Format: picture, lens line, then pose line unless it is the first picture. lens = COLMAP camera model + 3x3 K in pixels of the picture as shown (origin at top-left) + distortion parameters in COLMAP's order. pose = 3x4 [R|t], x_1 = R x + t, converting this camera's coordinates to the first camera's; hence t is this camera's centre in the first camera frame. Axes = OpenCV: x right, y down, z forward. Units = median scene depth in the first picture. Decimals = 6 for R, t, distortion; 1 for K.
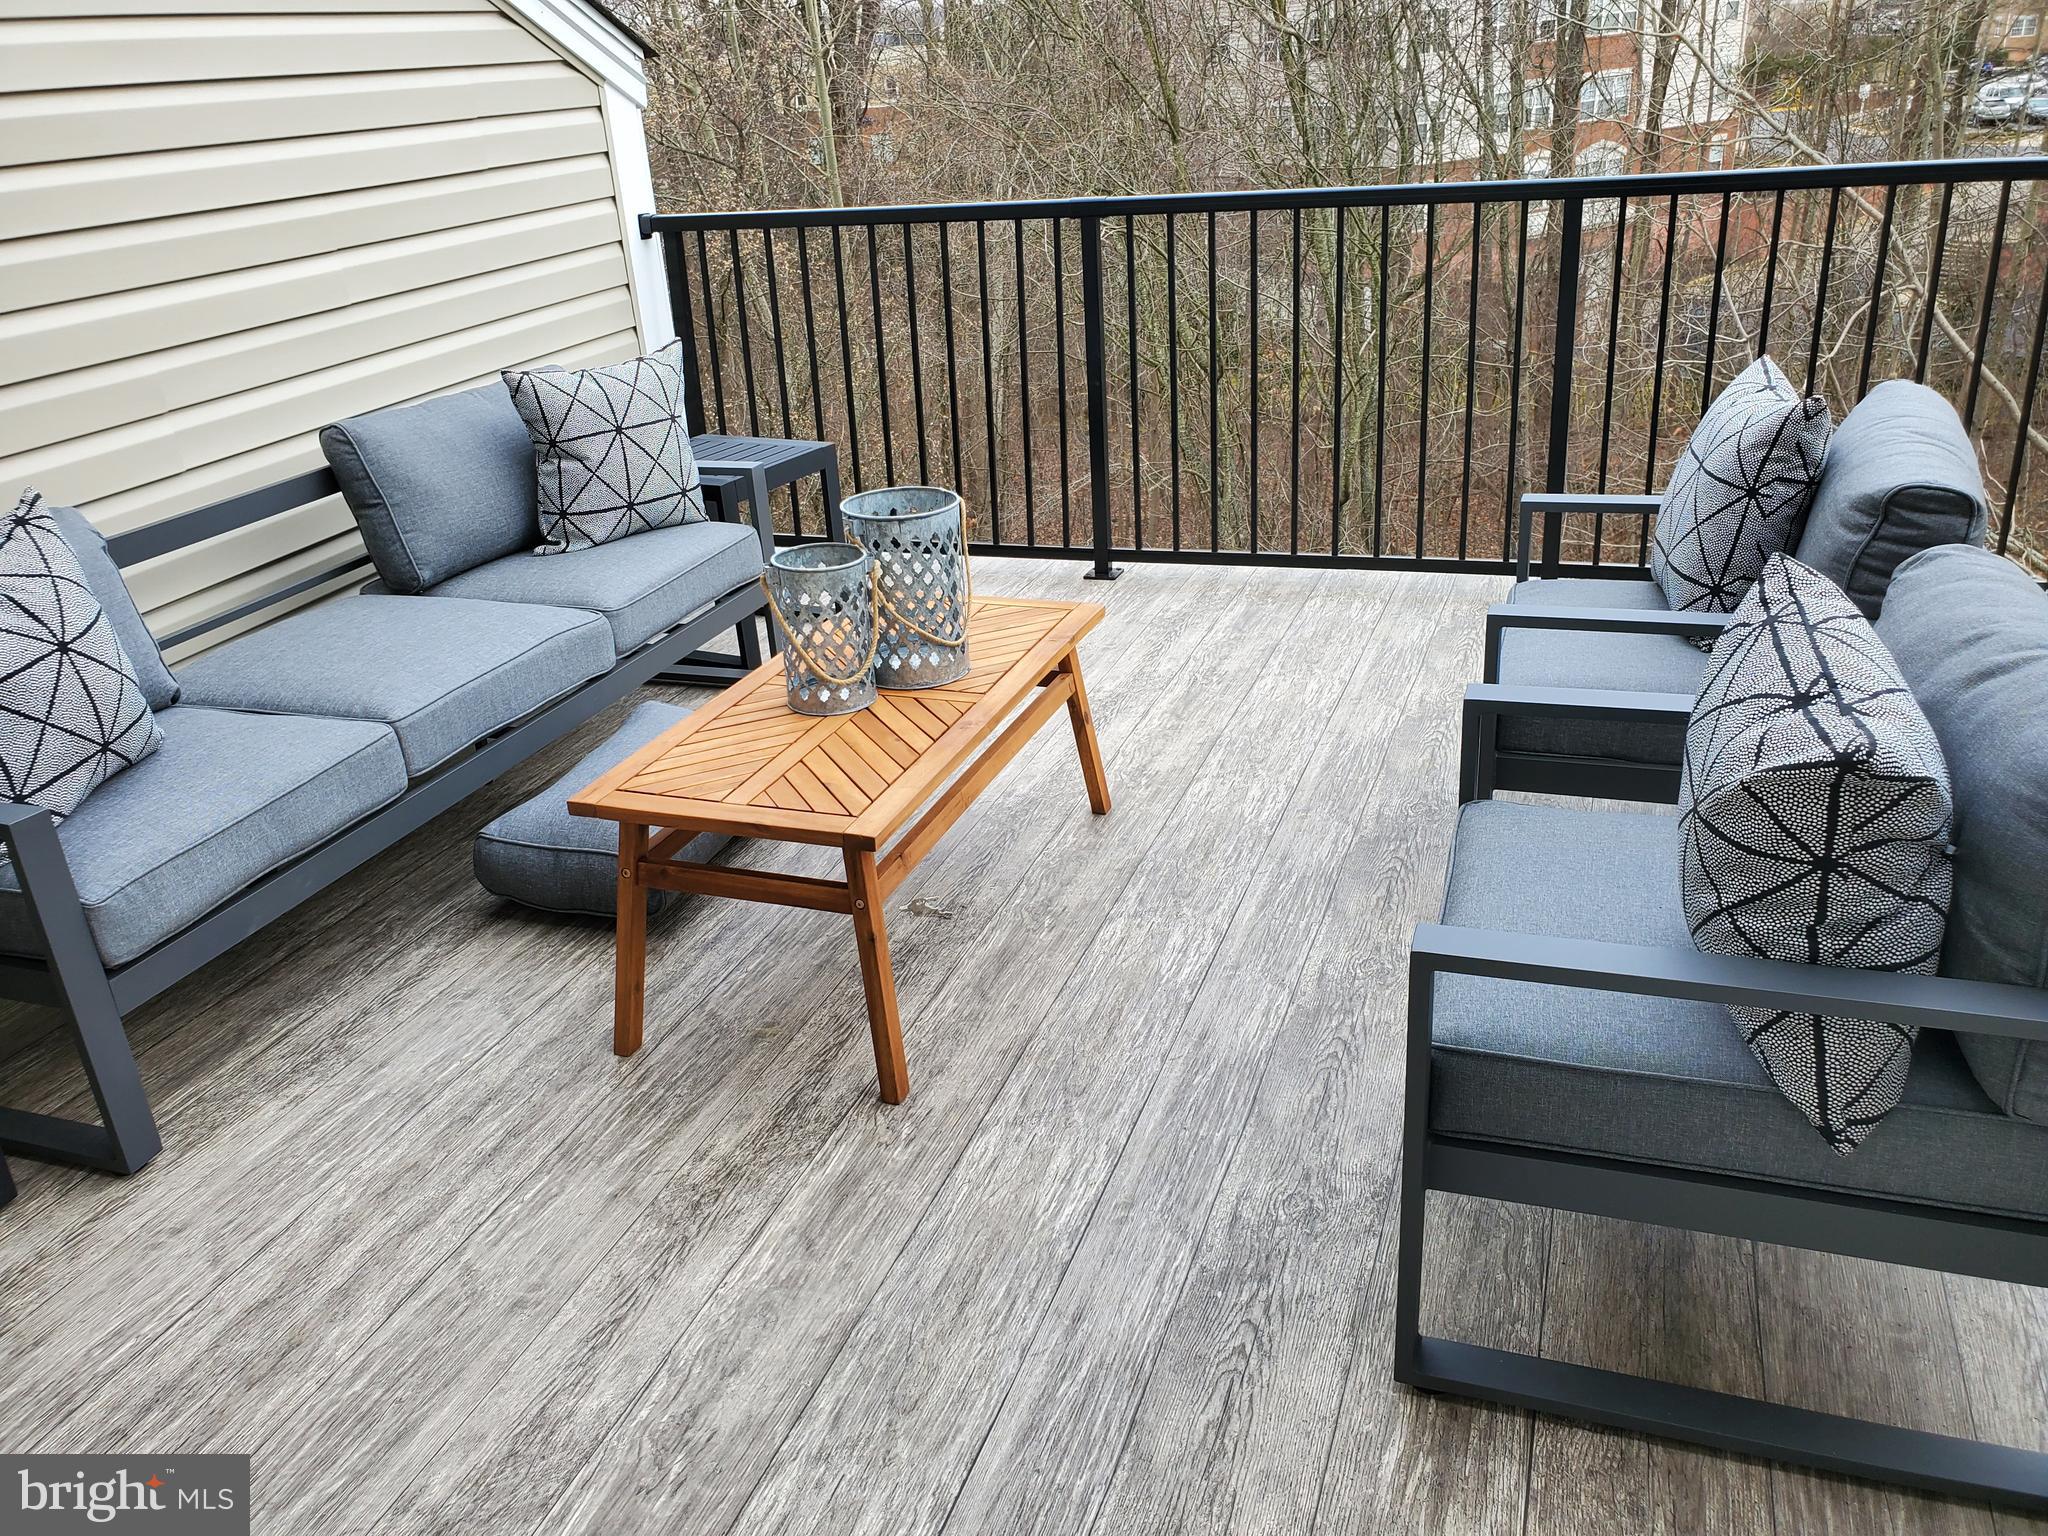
lens RADIAL K [[1602.3, 0, 1024.0], [0, 1602.3, 768.0], [0, 0, 1]] dist [-0.002032, -0.000991]
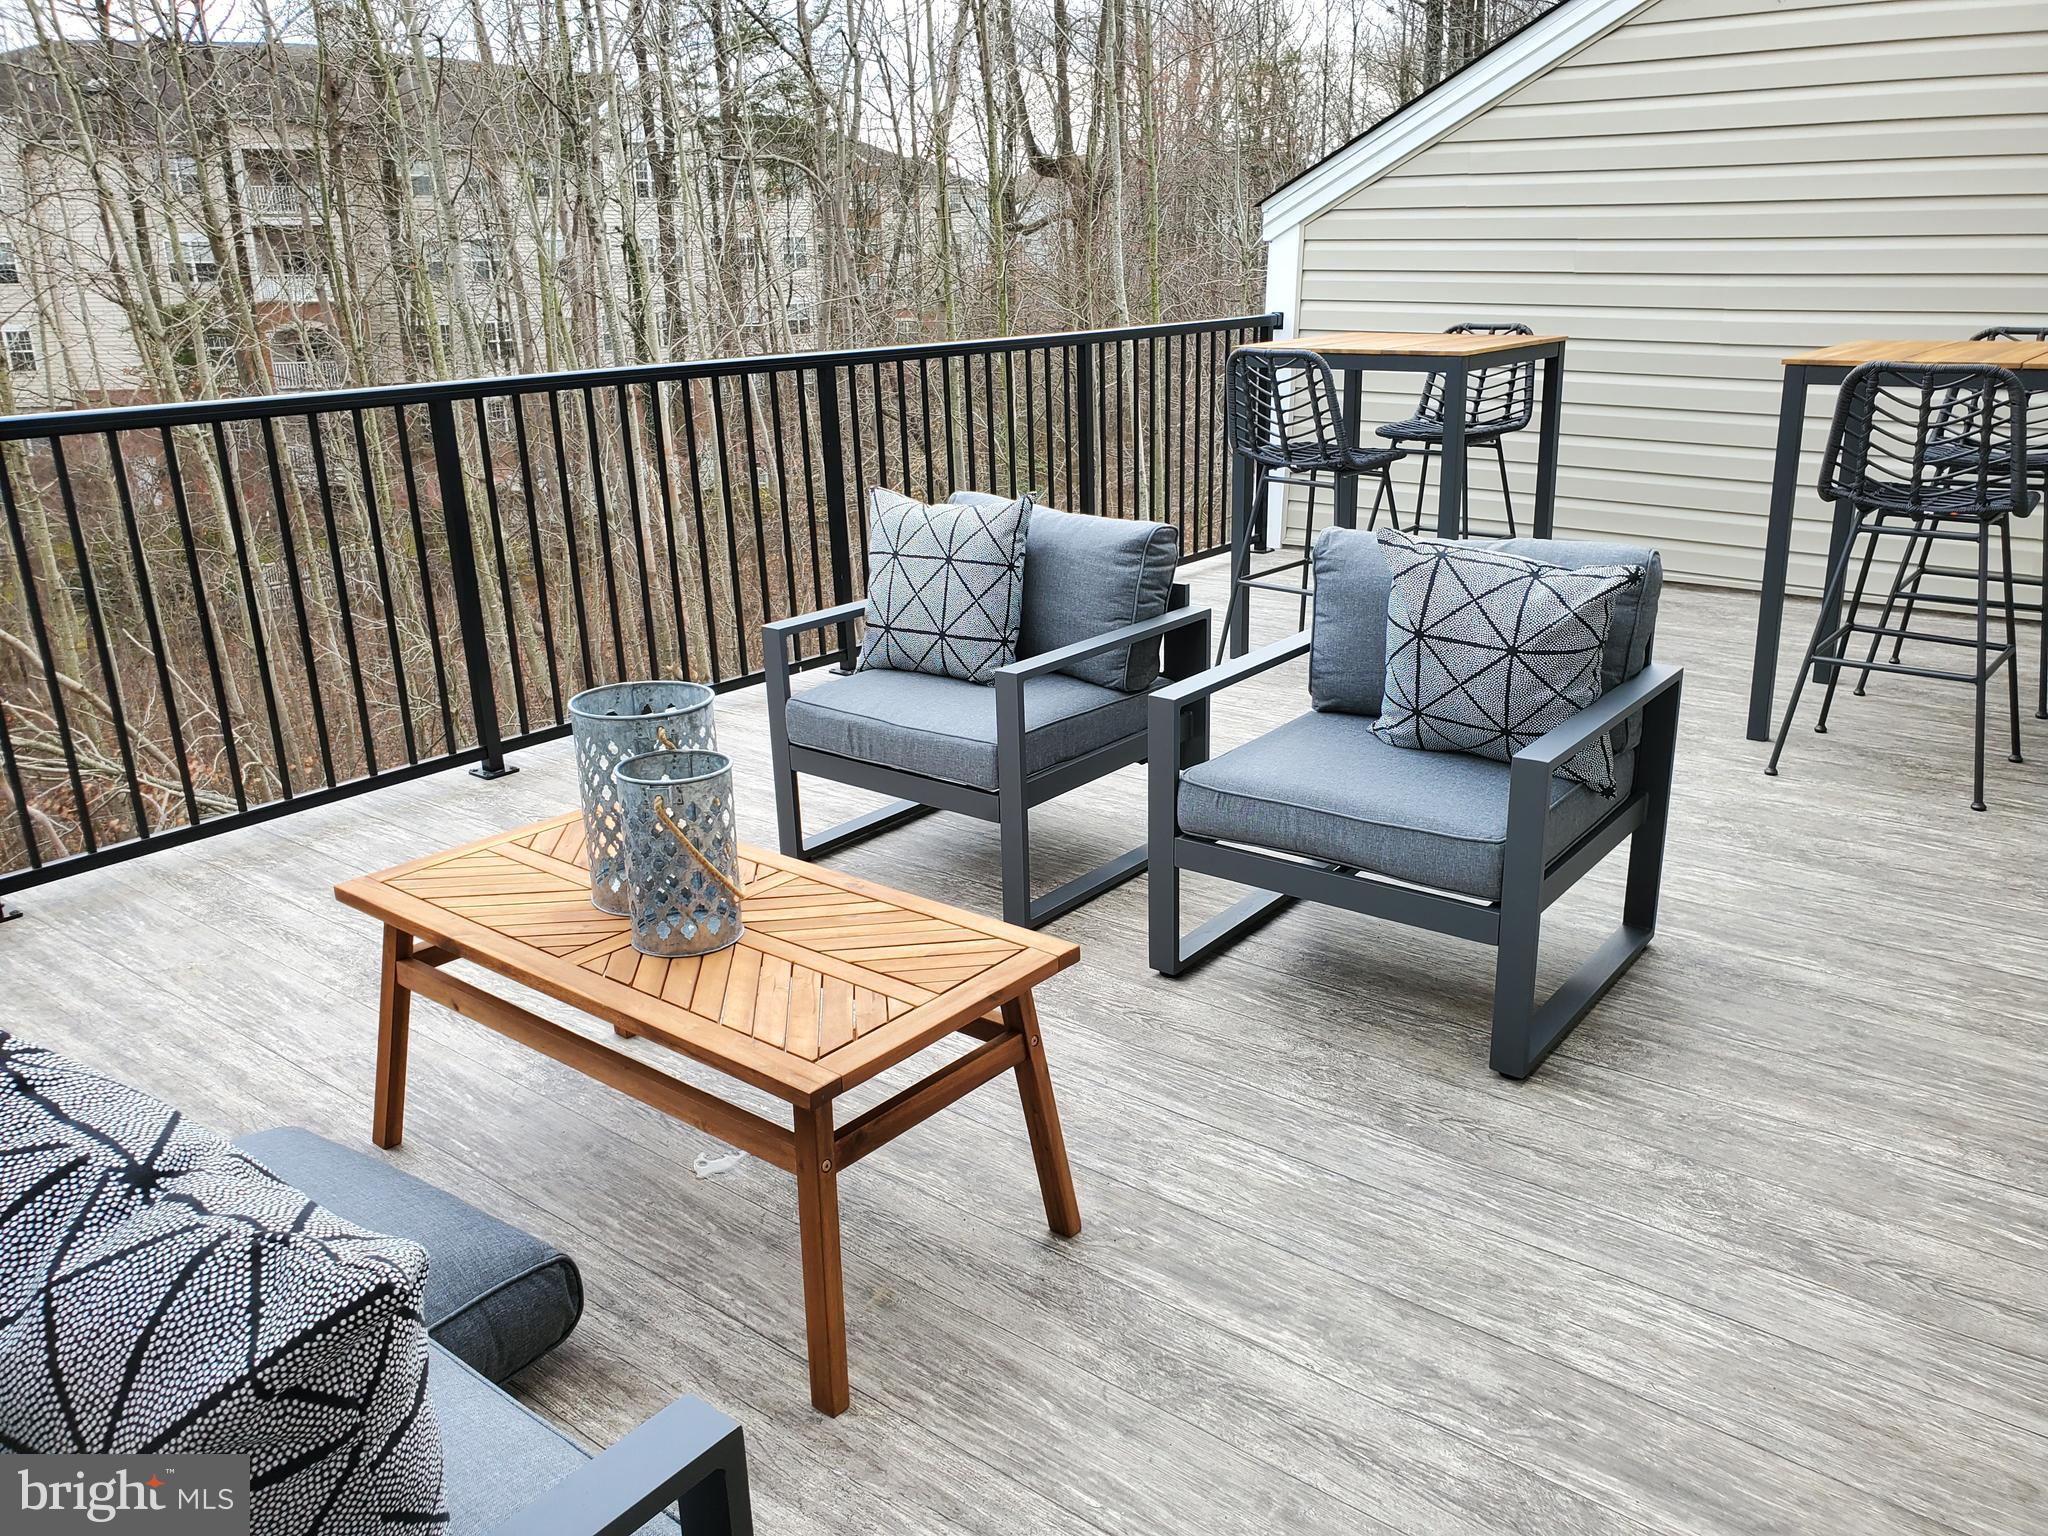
lens RADIAL K [[1586.5, 0, 1024.0], [0, 1586.5, 768.0], [0, 0, 1]] dist [-0.042314, -0.000202]
pose [[0.303290, -0.227345, 0.925380, -0.847753], [0.374791, 0.921313, 0.103510, -0.149226], [-0.876097, 0.315431, 0.364632, 0.546037]]
